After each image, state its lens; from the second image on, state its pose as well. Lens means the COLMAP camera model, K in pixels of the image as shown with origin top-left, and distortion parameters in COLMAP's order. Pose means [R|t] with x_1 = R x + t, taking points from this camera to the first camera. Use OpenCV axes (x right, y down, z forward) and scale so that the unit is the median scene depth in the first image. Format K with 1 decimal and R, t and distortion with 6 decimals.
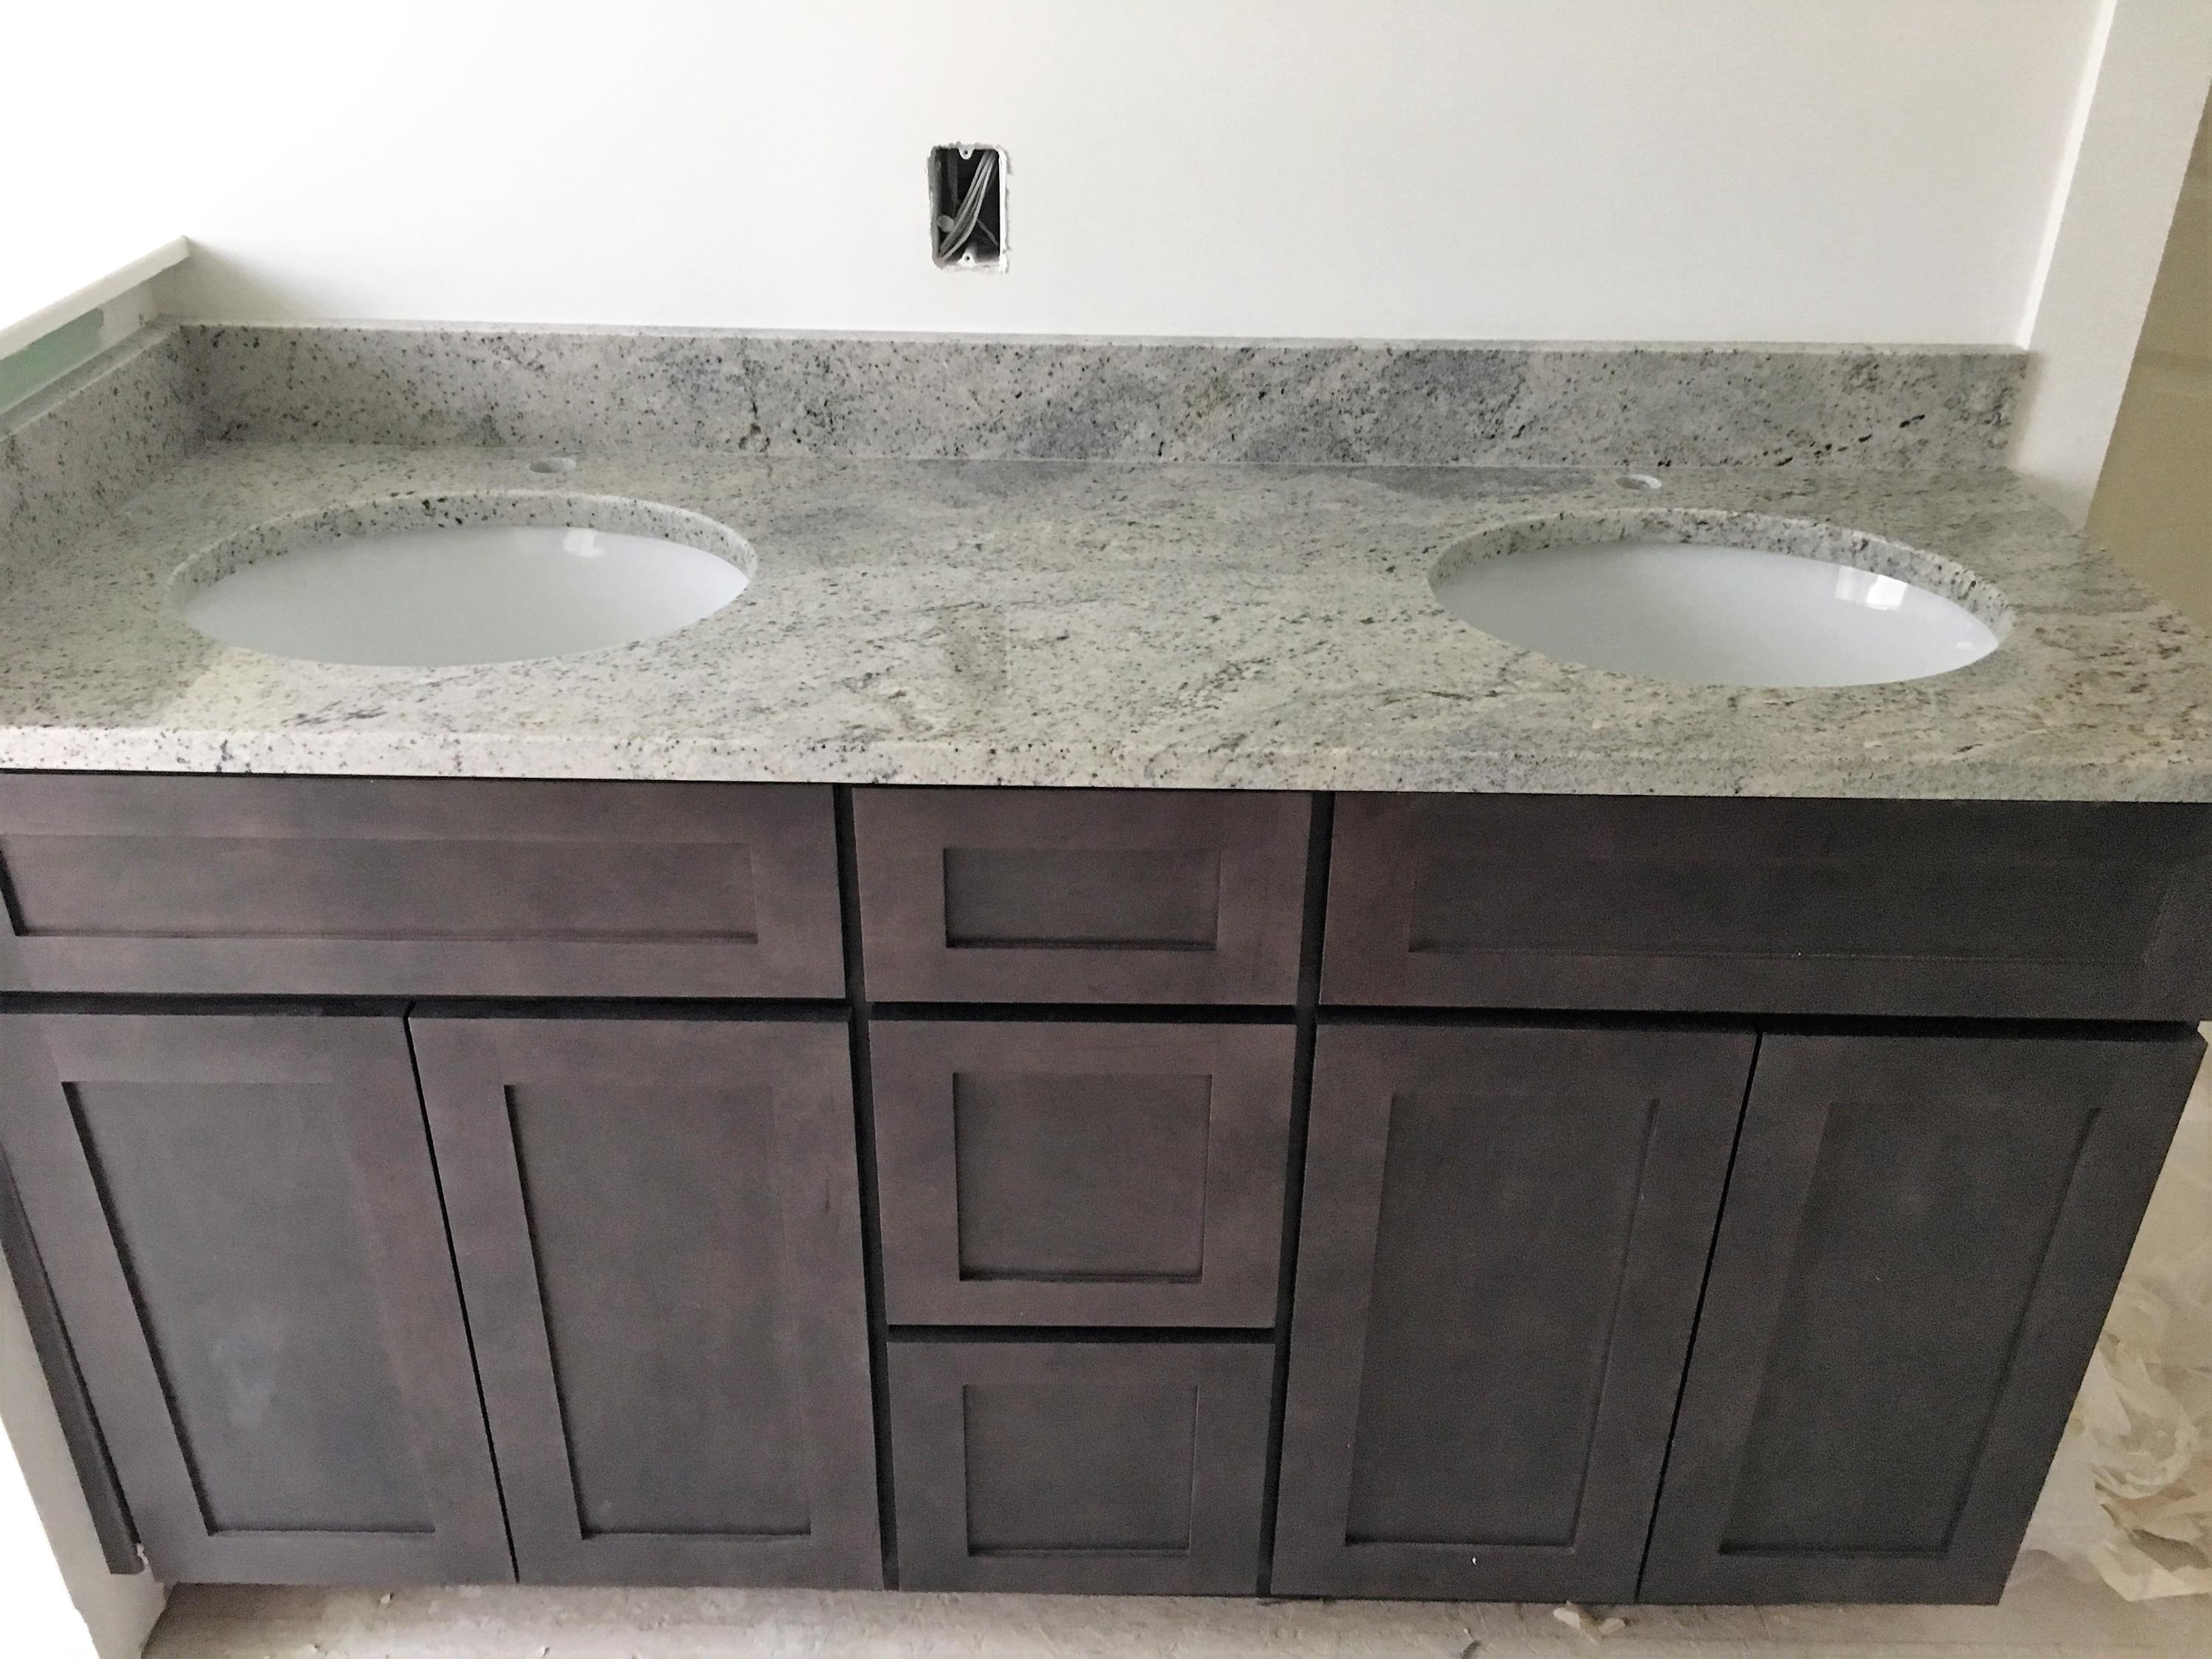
lens RADIAL K [[1908.9, 0, 1105.9], [0, 1908.9, 826.9], [0, 0, 1]] dist [0.089450, -0.115531]
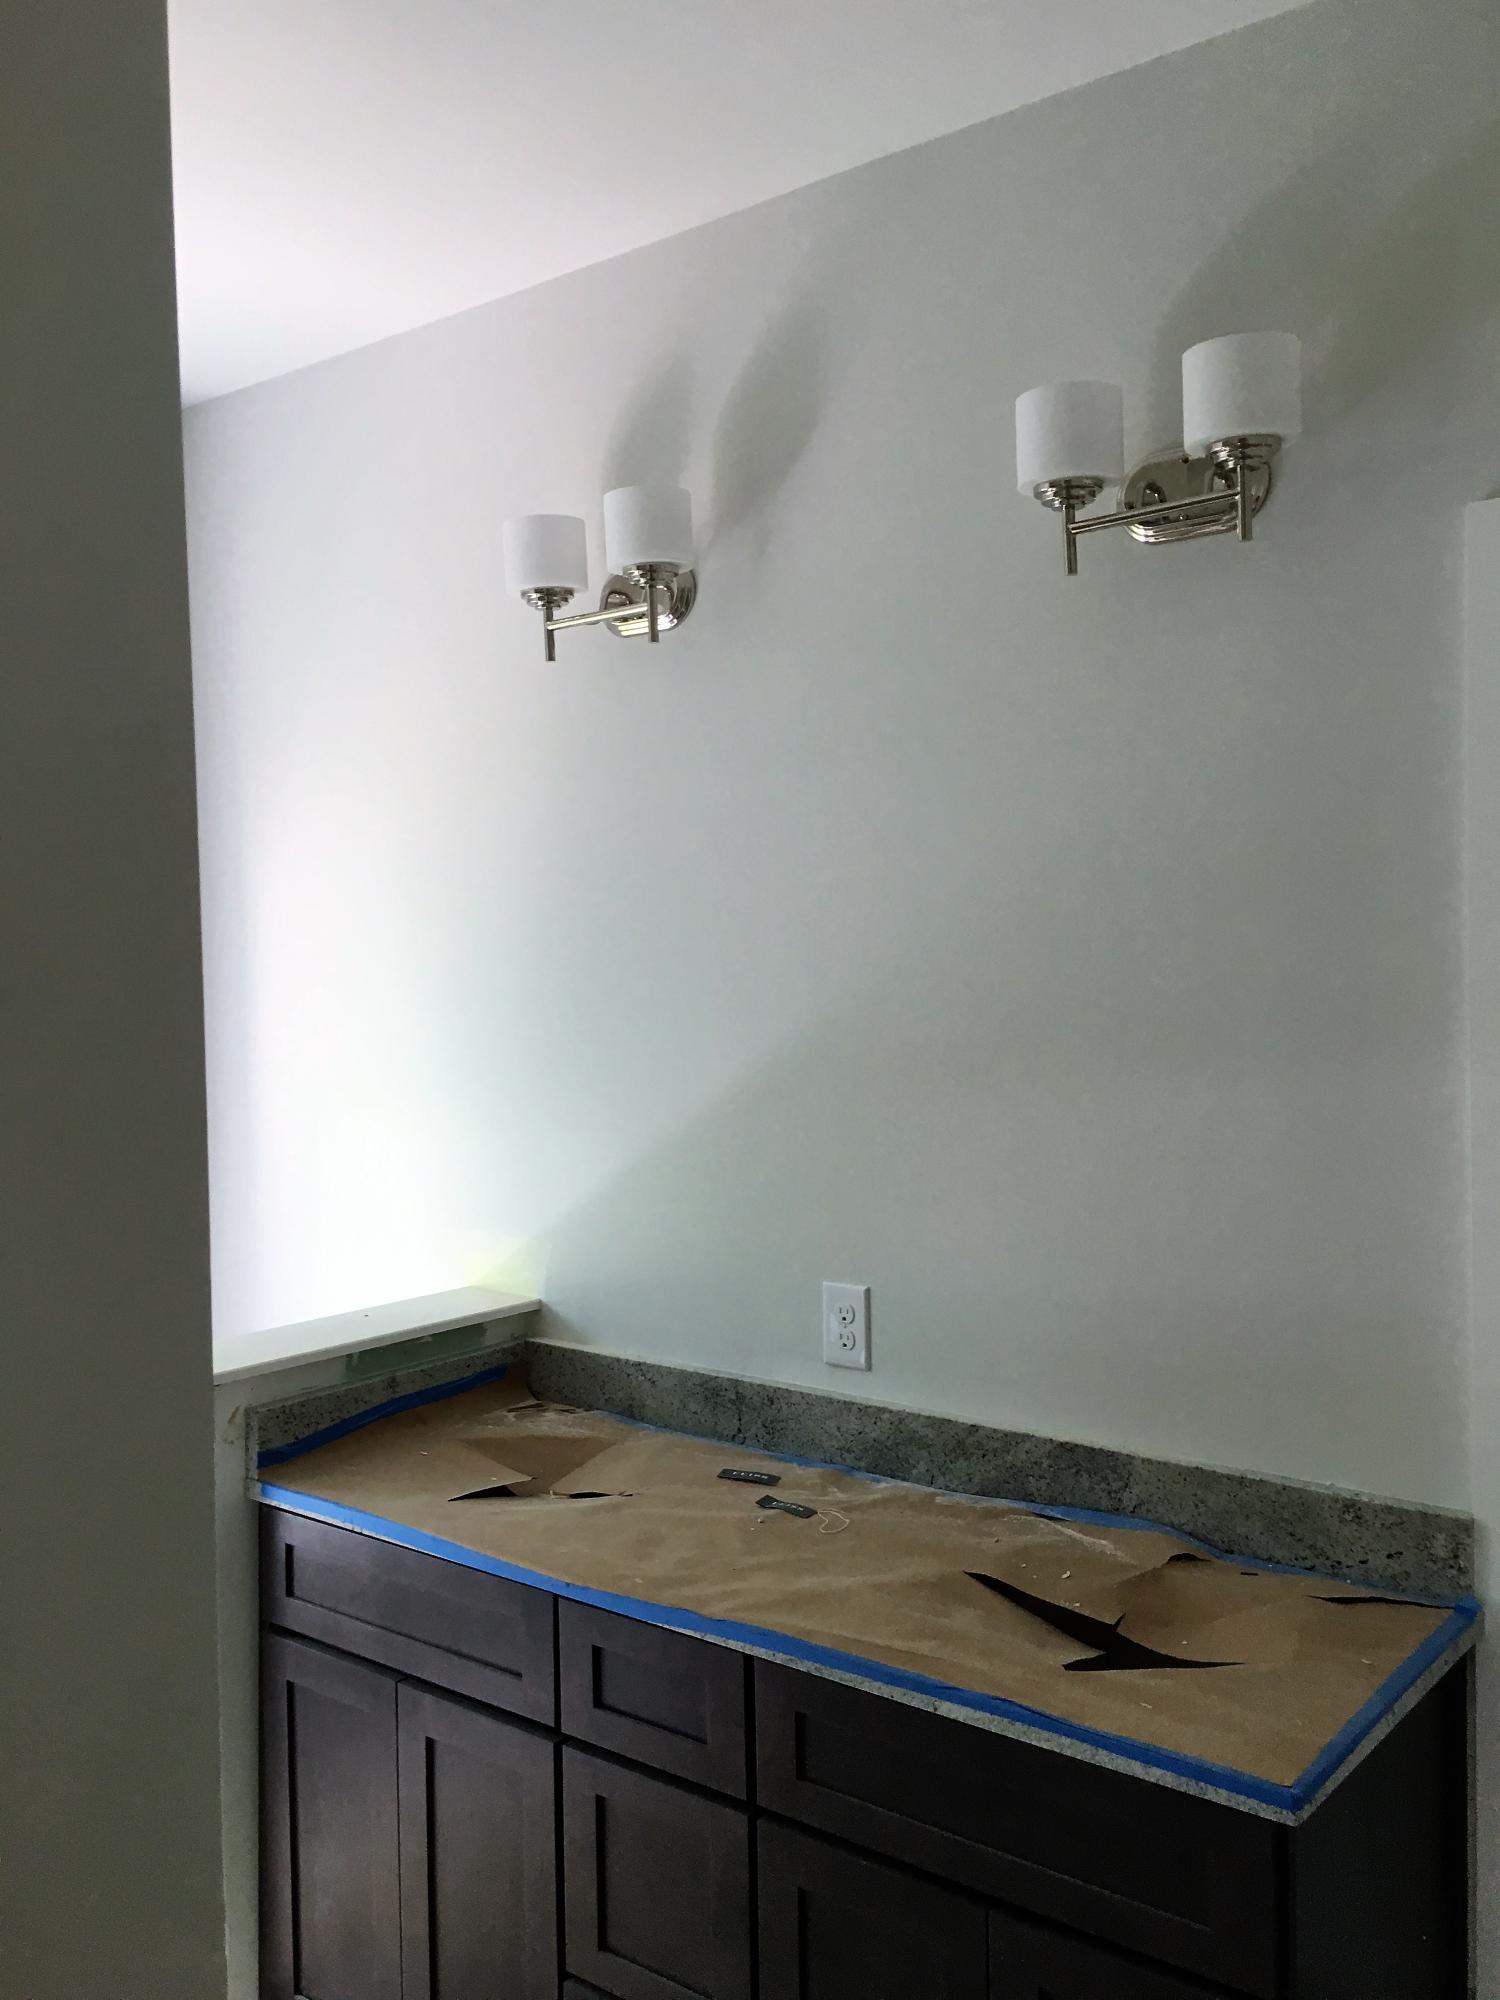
lens RADIAL K [[1726.0, 0, 752.5], [0, 1726.0, 991.7], [0, 0, 1]] dist [0.089450, -0.115531]
pose [[0.782873, -0.010744, -0.622088, 0.844888], [-0.284389, 0.883112, -0.373144, 0.030943], [0.553383, 0.469039, 0.688310, -0.297827]]
